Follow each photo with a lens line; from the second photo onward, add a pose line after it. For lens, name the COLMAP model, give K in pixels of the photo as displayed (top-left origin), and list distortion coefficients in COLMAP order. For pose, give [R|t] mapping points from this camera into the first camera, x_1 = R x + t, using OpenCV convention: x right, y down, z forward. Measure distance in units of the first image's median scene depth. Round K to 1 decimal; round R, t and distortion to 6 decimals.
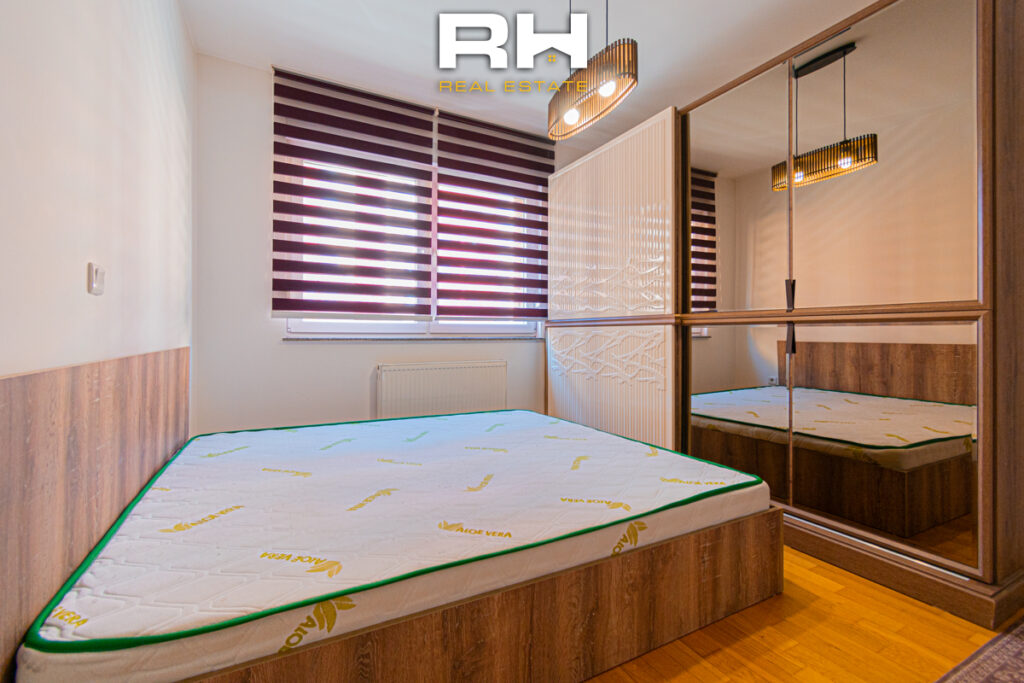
lens RADIAL K [[454.2, 0, 516.8], [0, 454.2, 324.2], [0, 0, 1]] dist [0.003604, -0.001351]
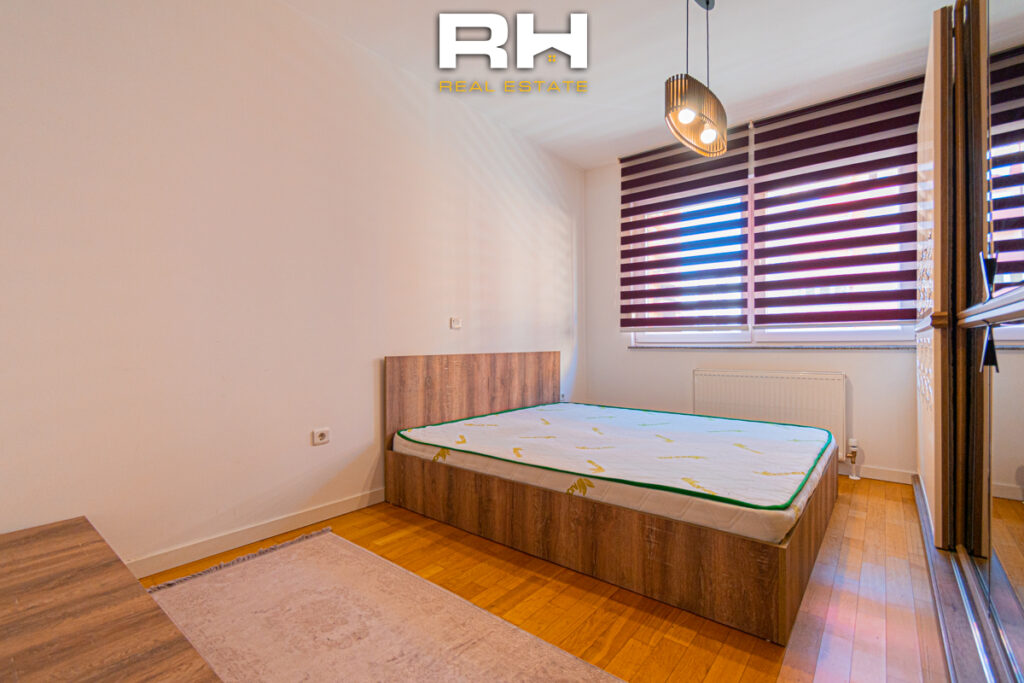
lens RADIAL K [[454.2, 0, 514.9], [0, 454.2, 342.7], [0, 0, 1]] dist [0.003604, -0.001351]
pose [[0.383043, -0.007279, -0.923702, 1.343707], [0.025547, 0.999670, 0.002717, 0.012226], [0.923377, -0.024638, 0.383103, 0.263706]]
